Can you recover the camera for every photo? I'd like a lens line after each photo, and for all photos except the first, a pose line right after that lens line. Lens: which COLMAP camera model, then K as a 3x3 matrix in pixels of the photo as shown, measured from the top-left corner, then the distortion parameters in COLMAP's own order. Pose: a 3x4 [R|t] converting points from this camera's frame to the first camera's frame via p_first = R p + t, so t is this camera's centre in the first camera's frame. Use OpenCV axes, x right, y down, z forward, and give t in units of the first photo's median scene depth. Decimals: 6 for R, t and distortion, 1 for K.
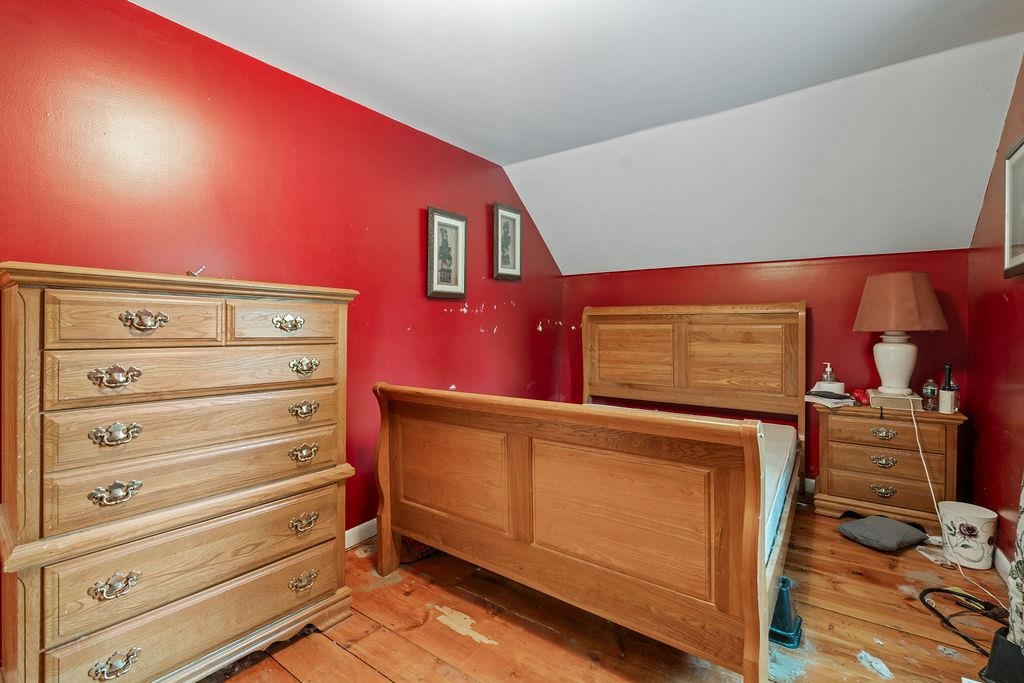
lens RADIAL K [[447.3, 0, 512.6], [0, 447.3, 337.9], [0, 0, 1]] dist [-0.003687, 0.000098]
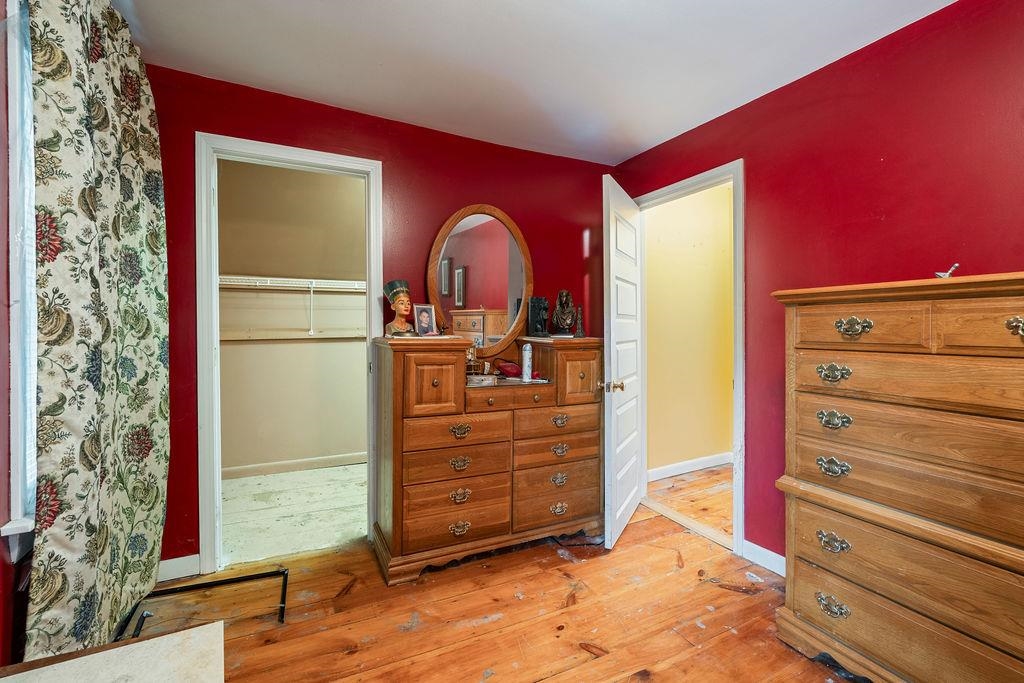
lens RADIAL K [[447.3, 0, 512.6], [0, 447.3, 337.9], [0, 0, 1]] dist [-0.003687, 0.000098]
pose [[-0.474716, -0.000080, -0.880139, 0.591234], [-0.022889, 0.999663, 0.012255, -0.005211], [0.879841, 0.025964, -0.474558, 0.762268]]
